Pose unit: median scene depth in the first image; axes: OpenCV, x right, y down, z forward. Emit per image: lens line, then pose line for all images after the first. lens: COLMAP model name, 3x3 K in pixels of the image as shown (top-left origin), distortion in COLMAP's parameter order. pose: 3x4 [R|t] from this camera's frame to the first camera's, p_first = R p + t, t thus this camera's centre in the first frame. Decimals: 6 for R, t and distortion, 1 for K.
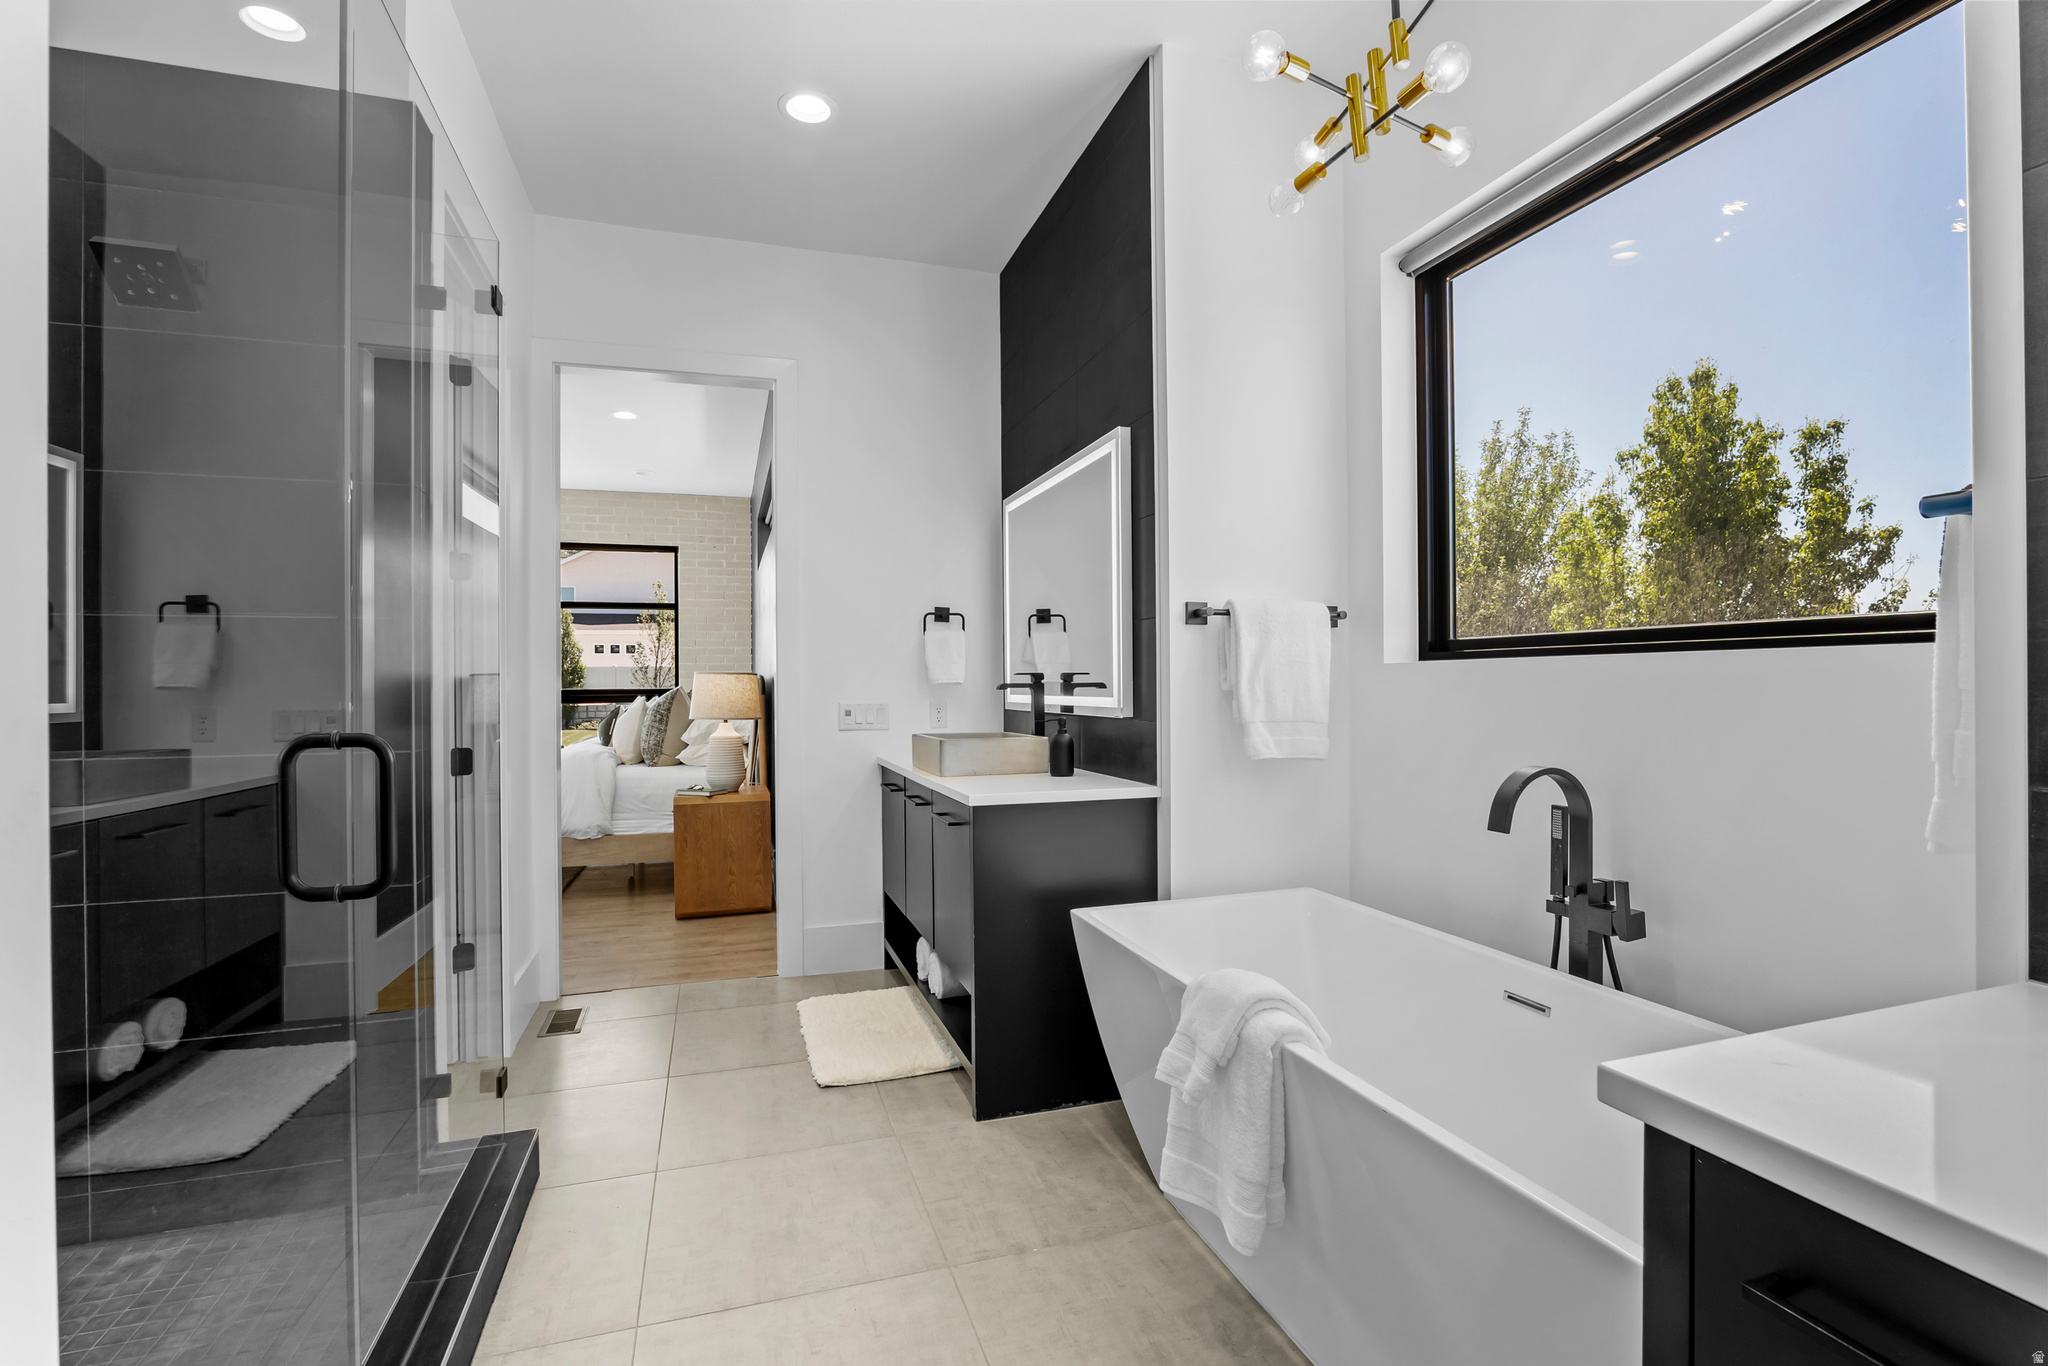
lens RADIAL K [[938.6, 0, 1019.6], [0, 938.6, 683.2], [0, 0, 1]] dist [-0.002772, 0.000095]
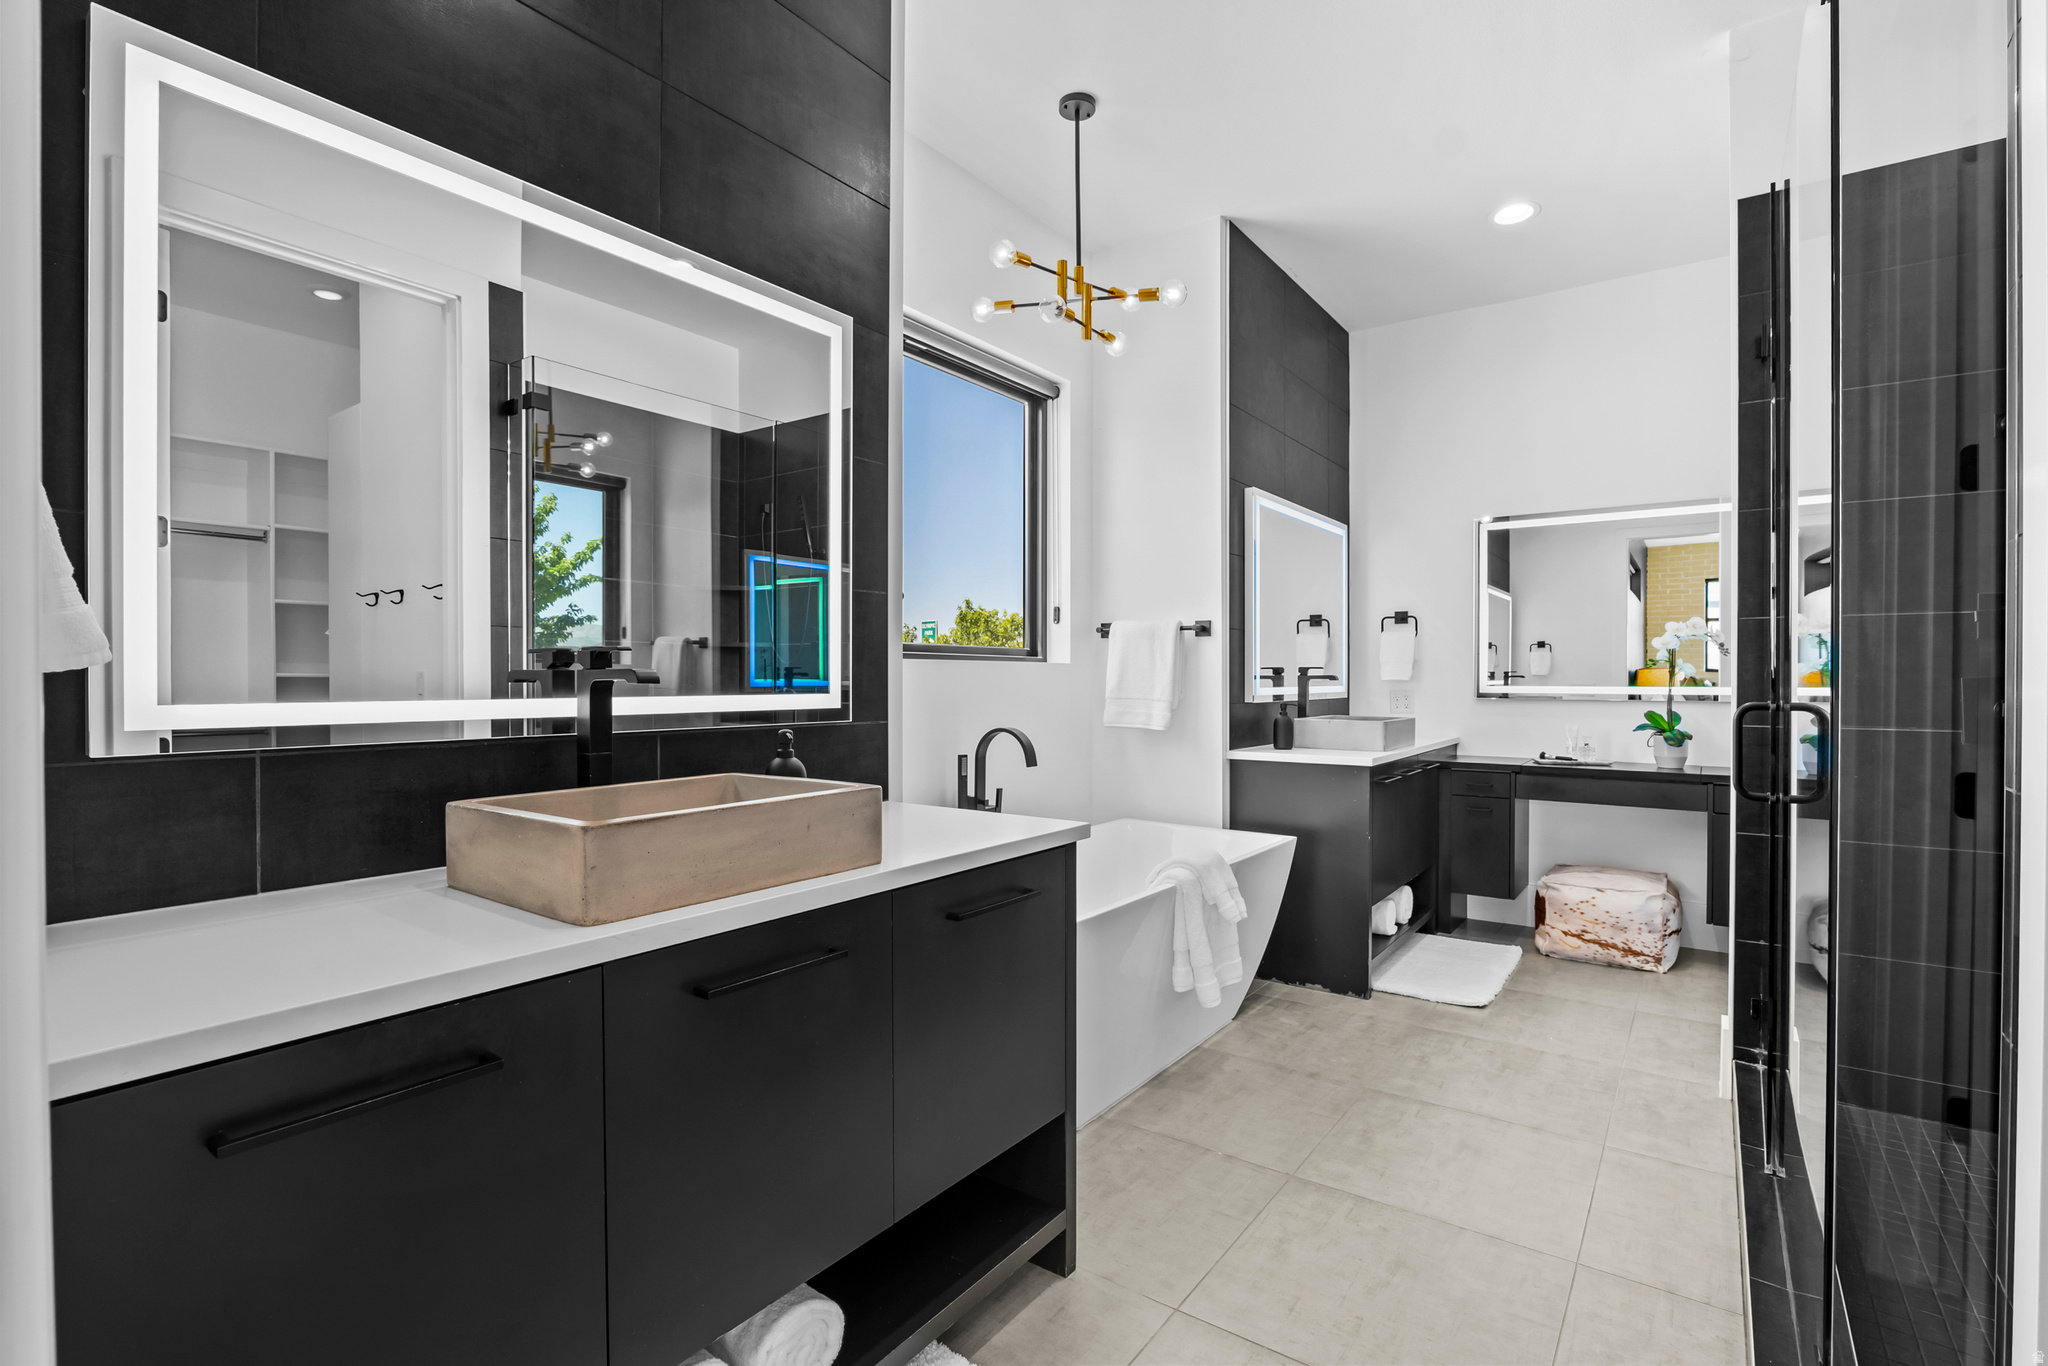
lens RADIAL K [[938.6, 0, 1026.6], [0, 938.6, 687.8], [0, 0, 1]] dist [-0.002772, 0.000095]
pose [[-0.582388, 0.010125, 0.812848, -0.867973], [0.008166, 0.999945, -0.006604, 0.023837], [-0.812870, 0.002792, -0.582439, 2.019840]]
